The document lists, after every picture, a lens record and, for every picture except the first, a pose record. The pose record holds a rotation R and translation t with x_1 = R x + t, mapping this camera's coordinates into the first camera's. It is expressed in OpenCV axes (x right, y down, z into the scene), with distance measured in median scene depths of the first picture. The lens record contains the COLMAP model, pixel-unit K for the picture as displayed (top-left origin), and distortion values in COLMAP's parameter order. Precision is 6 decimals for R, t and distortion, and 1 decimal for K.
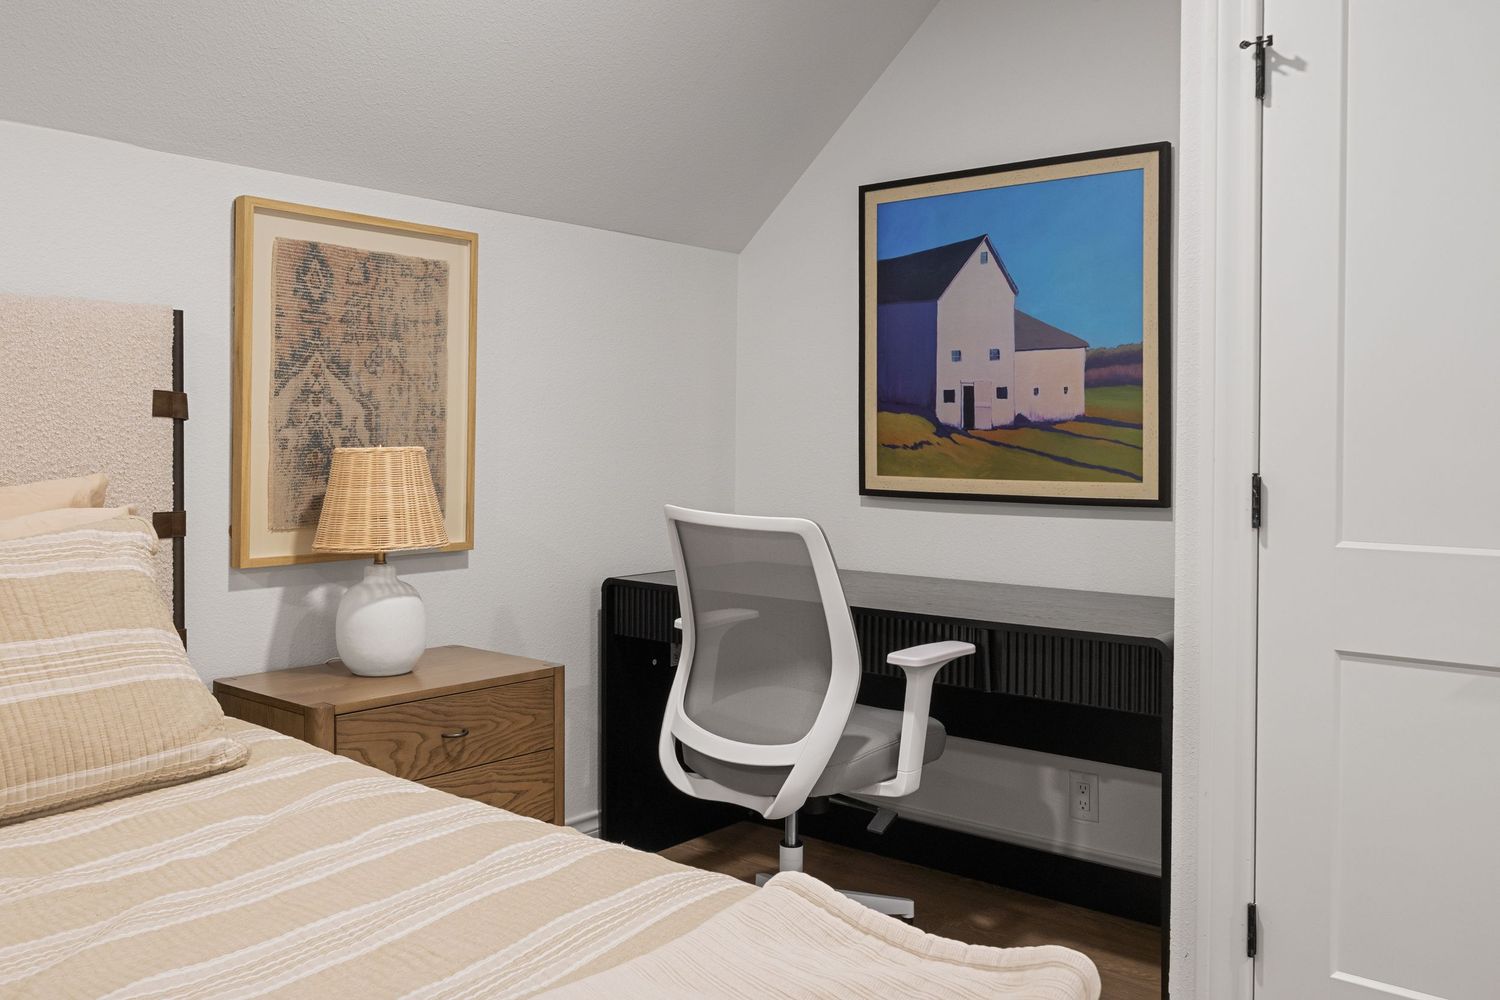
lens RADIAL K [[1267.0, 0, 708.2], [0, 1267.0, 446.3], [0, 0, 1]] dist [-0.000299, -0.001433]
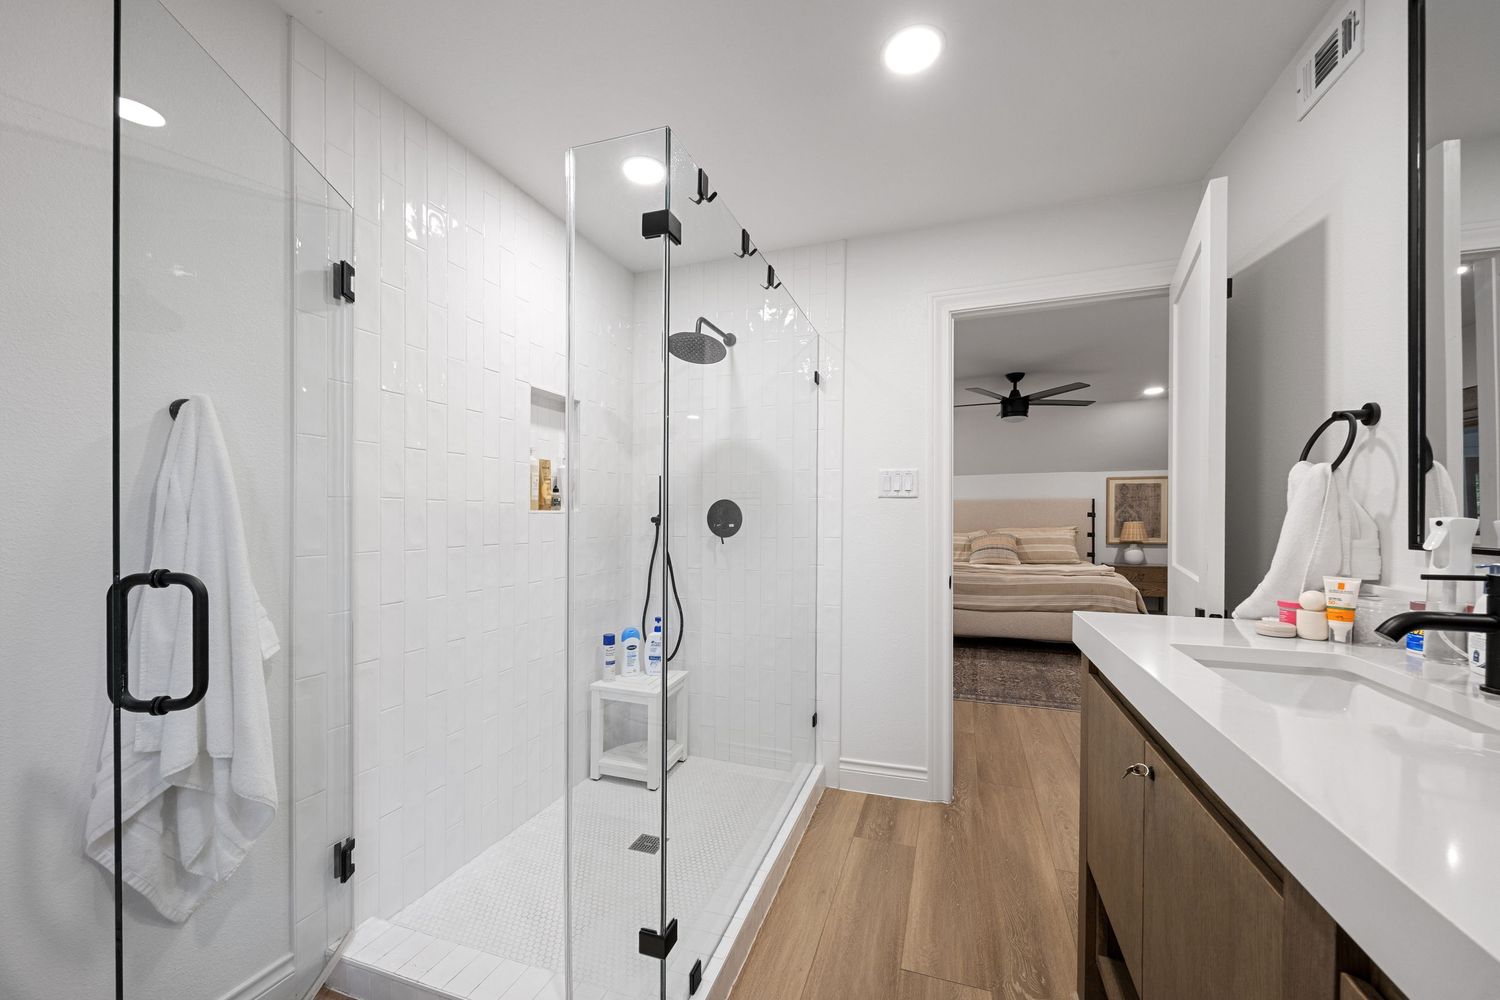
lens RADIAL K [[585.4, 0, 752.8], [0, 585.4, 513.4], [0, 0, 1]] dist [0.003886, -0.000910]
pose [[0.367022, -0.008087, -0.930177, 1.365291], [-0.005283, 0.999928, -0.010778, -0.000526], [0.930197, 0.008869, 0.366953, -1.313613]]
